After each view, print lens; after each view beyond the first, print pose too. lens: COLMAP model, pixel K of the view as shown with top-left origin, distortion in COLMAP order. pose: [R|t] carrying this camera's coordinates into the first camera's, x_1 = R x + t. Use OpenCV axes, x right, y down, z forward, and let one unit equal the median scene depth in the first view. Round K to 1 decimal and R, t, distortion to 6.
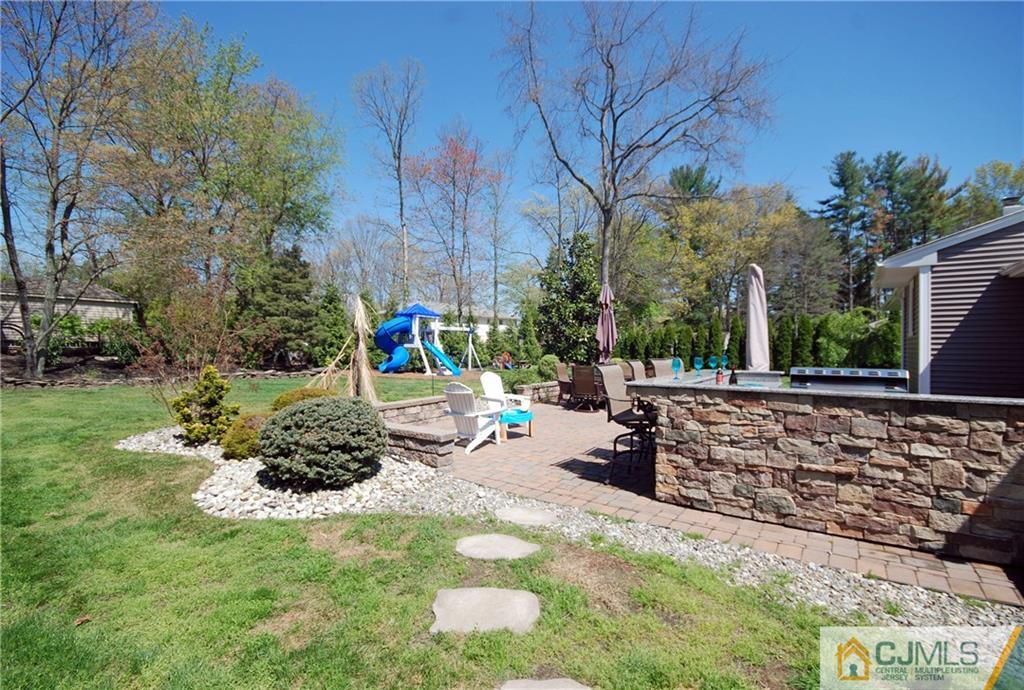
lens RADIAL K [[446.4, 0, 512.0], [0, 446.4, 345.0], [0, 0, 1]] dist [0.008027, -0.010179]
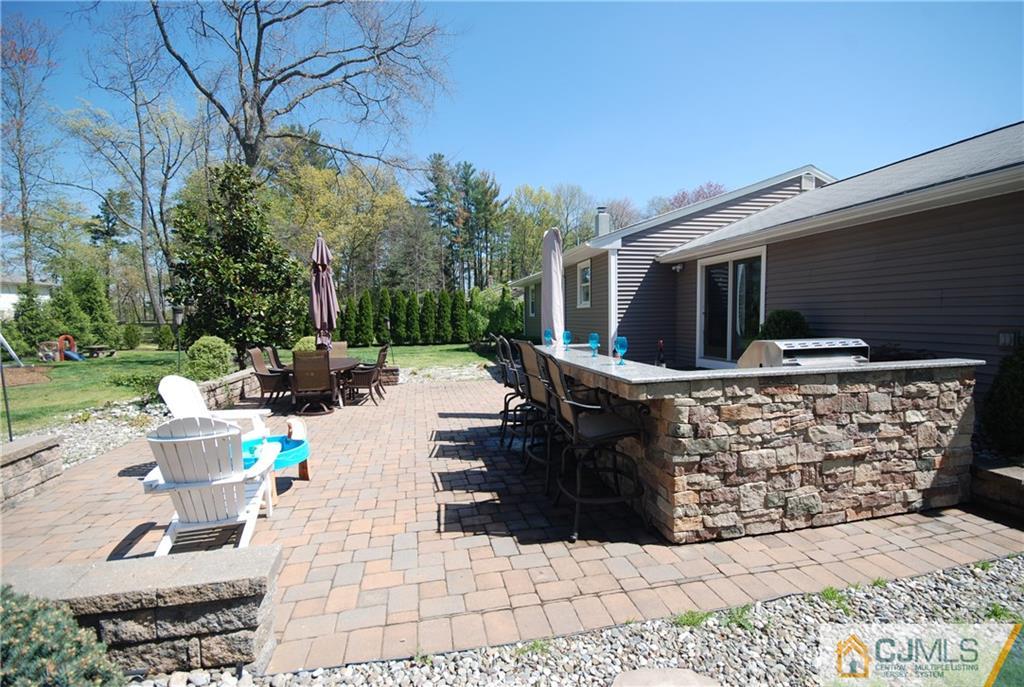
lens RADIAL K [[446.4, 0, 512.0], [0, 446.4, 343.5], [0, 0, 1]] dist [0.008027, -0.010179]
pose [[0.686444, -0.059603, 0.724736, -0.365685], [0.017853, 0.997716, 0.065143, -0.011852], [-0.726964, -0.031779, 0.685940, 0.806172]]
